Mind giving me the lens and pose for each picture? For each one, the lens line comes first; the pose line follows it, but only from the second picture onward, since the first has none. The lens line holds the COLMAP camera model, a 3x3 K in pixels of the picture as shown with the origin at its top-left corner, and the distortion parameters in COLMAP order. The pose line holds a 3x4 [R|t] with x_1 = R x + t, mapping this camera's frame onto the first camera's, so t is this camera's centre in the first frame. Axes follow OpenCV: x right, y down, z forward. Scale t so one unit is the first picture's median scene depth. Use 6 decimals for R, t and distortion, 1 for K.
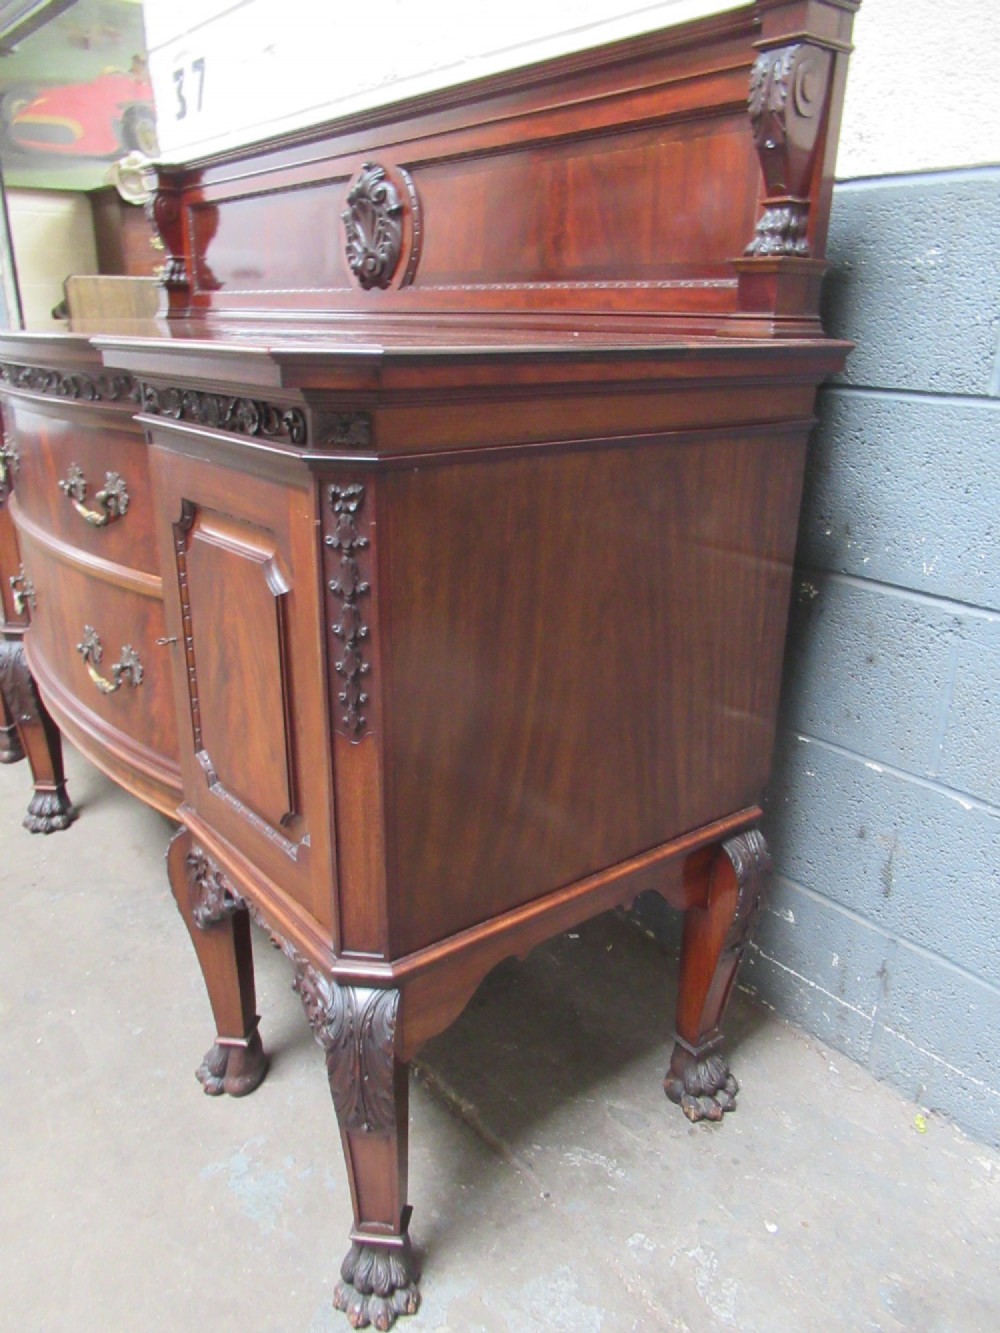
lens RADIAL K [[987.7, 0, 496.4], [0, 987.7, 651.6], [0, 0, 1]] dist [0.001648, -0.003711]
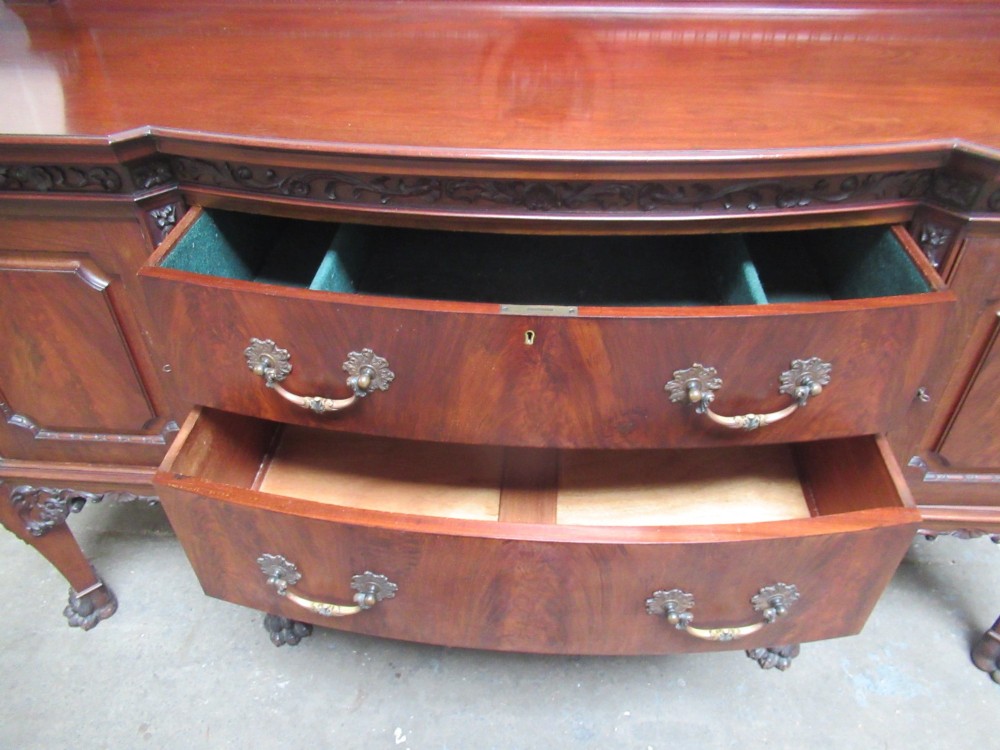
lens RADIAL K [[740.9, 0, 489.5], [0, 740.9, 376.6], [0, 0, 1]] dist [0.001648, -0.003711]
pose [[0.665279, -0.485367, 0.567294, -1.041507], [0.264396, 0.863765, 0.428958, -0.480164], [-0.698210, -0.135386, 0.702974, 0.700390]]
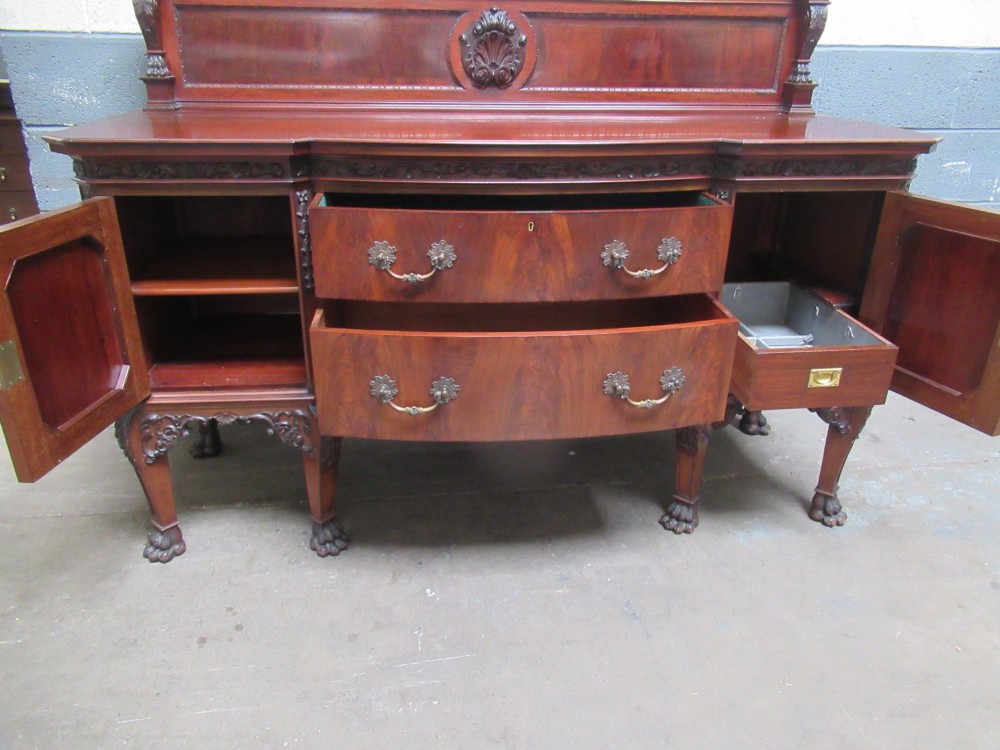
lens RADIAL K [[740.9, 0, 485.2], [0, 740.9, 377.2], [0, 0, 1]] dist [0.001648, -0.003711]
pose [[0.529863, -0.353395, 0.770946, -1.674407], [0.273739, 0.931656, 0.238925, -0.317059], [-0.802691, 0.084440, 0.590388, 0.499856]]
